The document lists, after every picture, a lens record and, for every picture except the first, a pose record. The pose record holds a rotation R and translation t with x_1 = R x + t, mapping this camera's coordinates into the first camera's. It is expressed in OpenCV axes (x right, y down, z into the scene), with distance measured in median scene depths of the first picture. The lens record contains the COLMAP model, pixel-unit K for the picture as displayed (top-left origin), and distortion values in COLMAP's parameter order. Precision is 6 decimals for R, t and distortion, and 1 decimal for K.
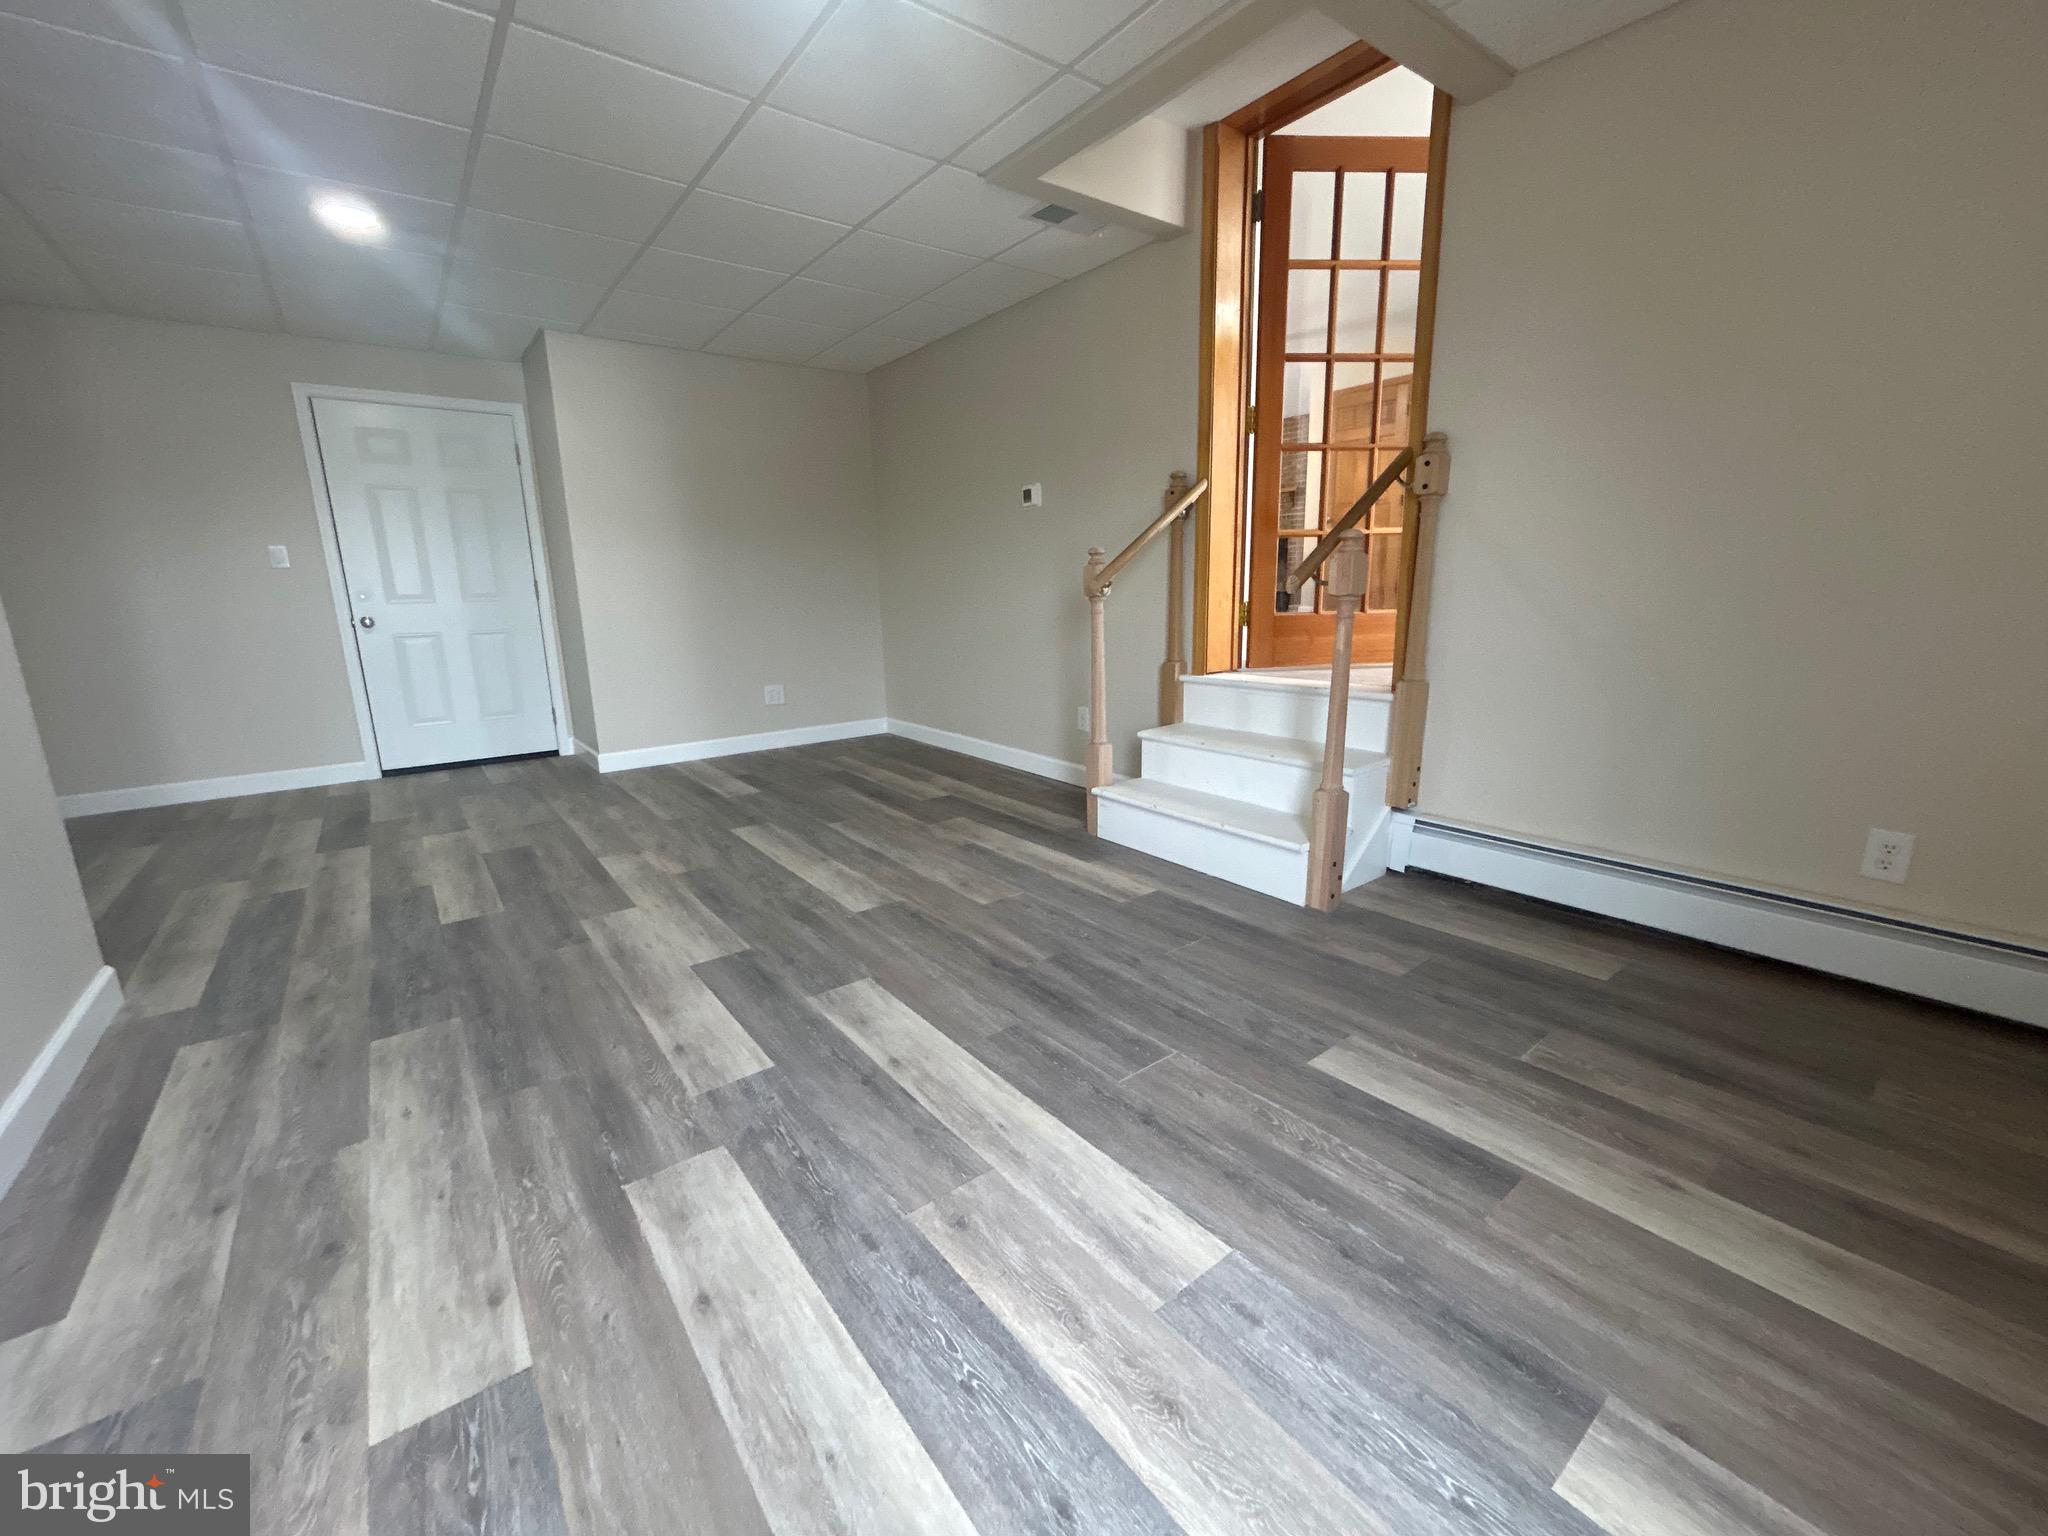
lens RADIAL K [[832.6, 0, 1027.1], [0, 832.6, 770.7], [0, 0, 1]] dist [0.000156, 0.000846]
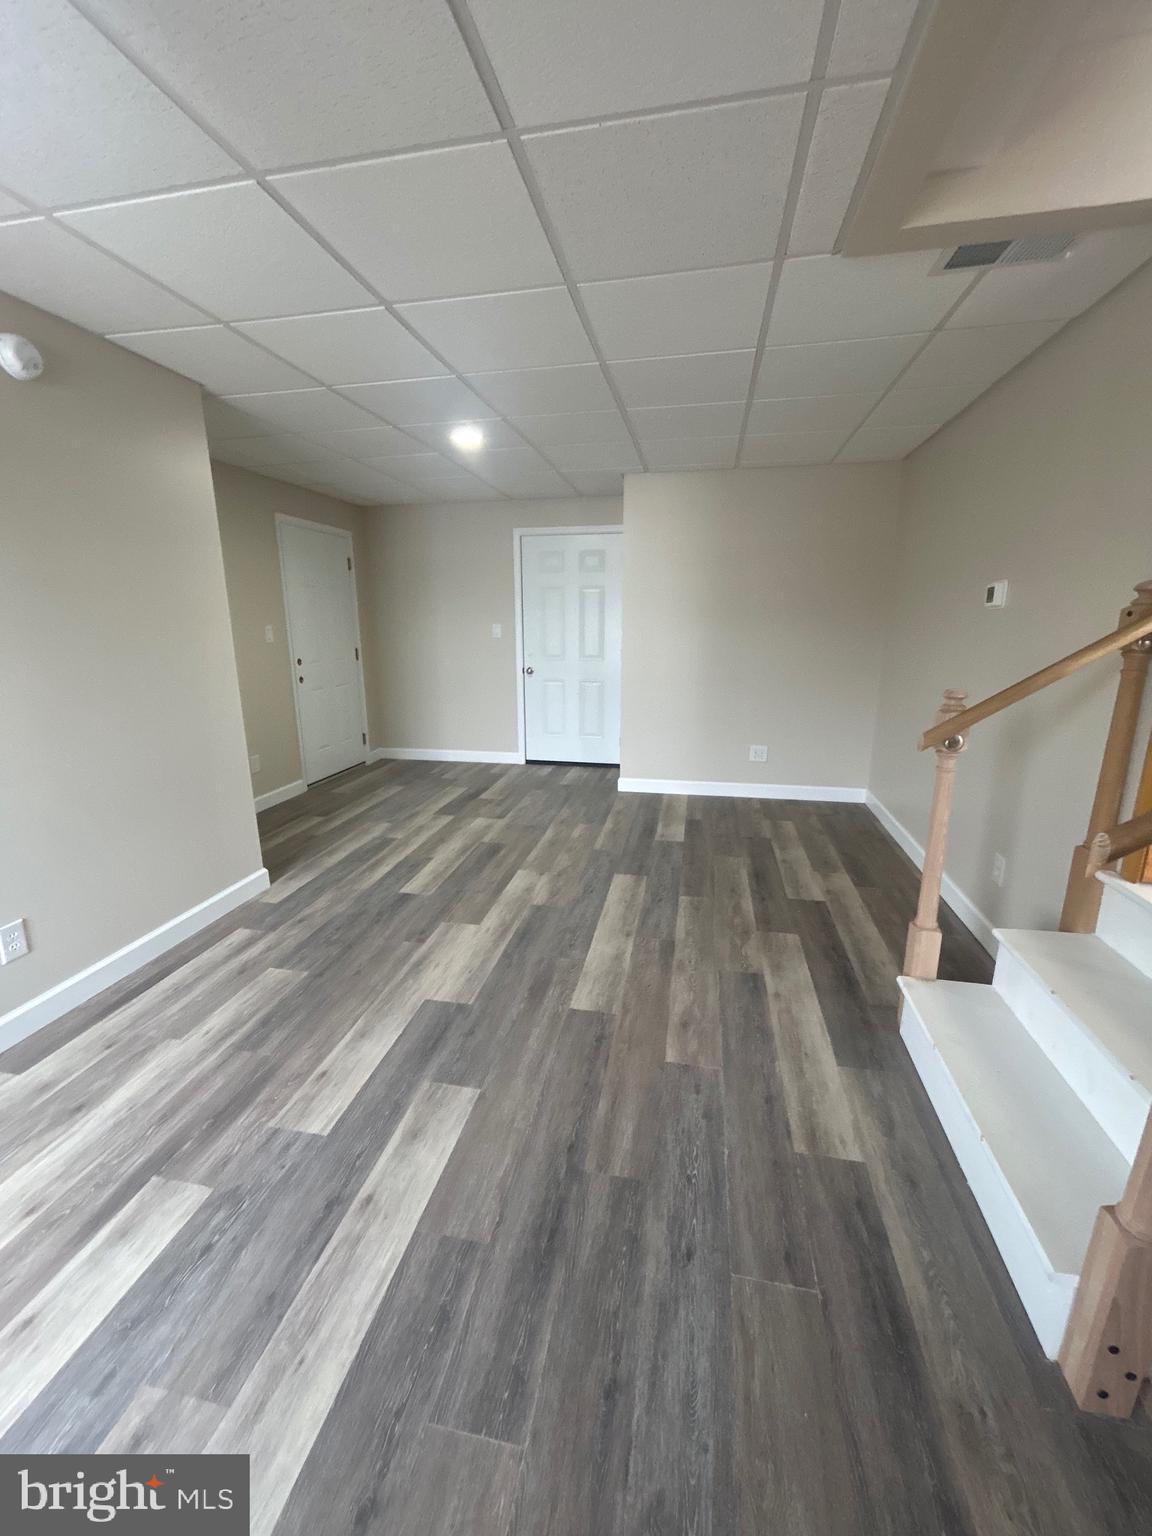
lens RADIAL K [[624.5, 0, 573.8], [0, 624.5, 770.8], [0, 0, 1]] dist [0.000156, 0.000846]
pose [[0.652706, 0.200040, -0.730725, 0.333926], [-0.175110, 0.978228, 0.111383, -0.226704], [0.737097, 0.055257, 0.673524, 0.407115]]
